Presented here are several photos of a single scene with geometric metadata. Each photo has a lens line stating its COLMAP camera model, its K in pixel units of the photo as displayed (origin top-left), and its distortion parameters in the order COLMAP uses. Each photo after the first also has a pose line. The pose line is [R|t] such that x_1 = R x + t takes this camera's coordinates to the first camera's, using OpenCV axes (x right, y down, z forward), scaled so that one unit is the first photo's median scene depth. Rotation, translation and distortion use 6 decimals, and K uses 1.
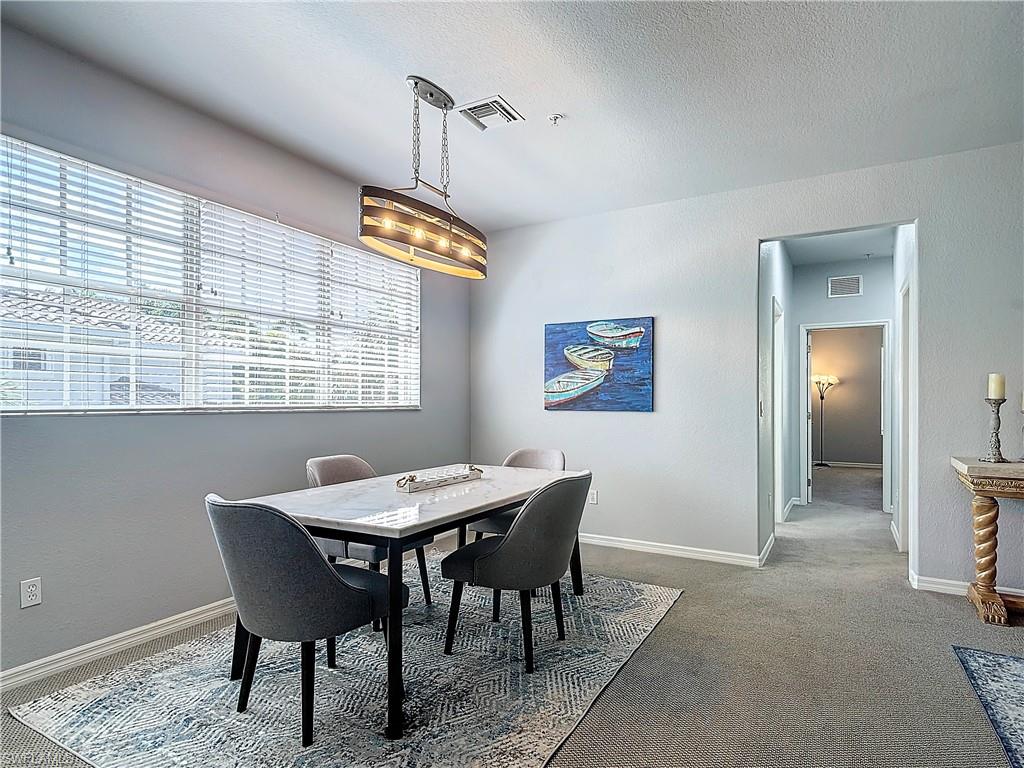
lens RADIAL K [[545.1, 0, 514.1], [0, 545.1, 395.2], [0, 0, 1]] dist [0.018575, -0.022967]
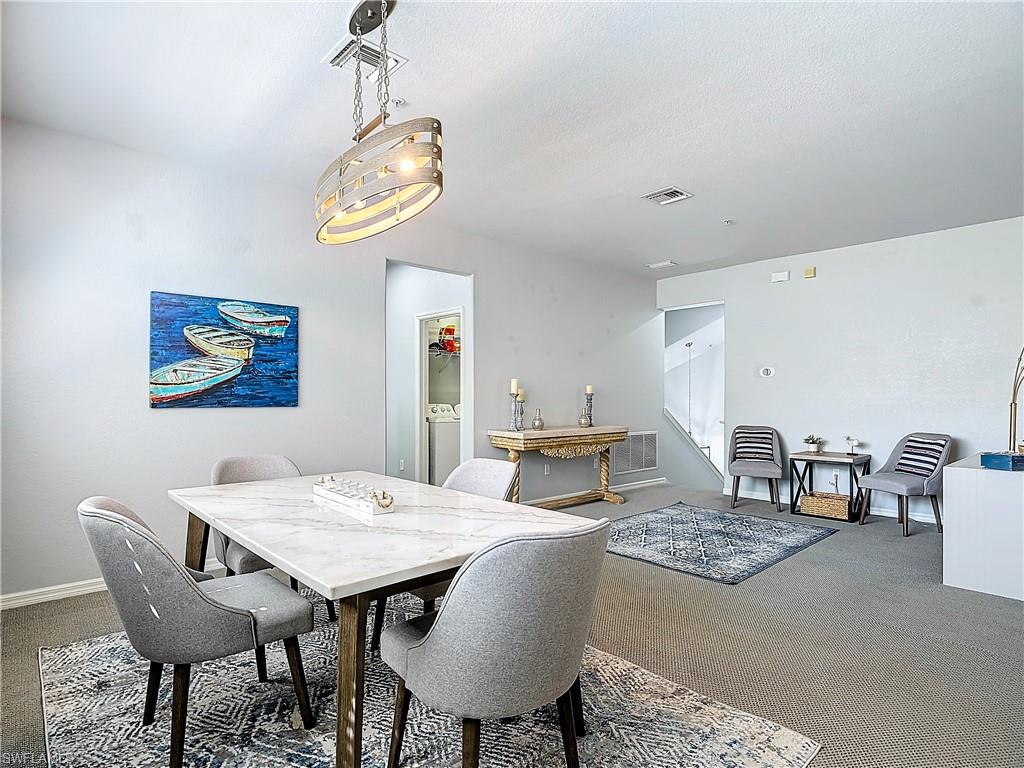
lens RADIAL K [[540.3, 0, 497.7], [0, 540.3, 392.5], [0, 0, 1]] dist [0.013458, -0.002529]
pose [[0.332676, 0.001823, 0.943040, -0.500775], [-0.008946, 0.999959, 0.001223, 0.001304], [-0.942999, -0.008844, 0.332678, 0.338154]]
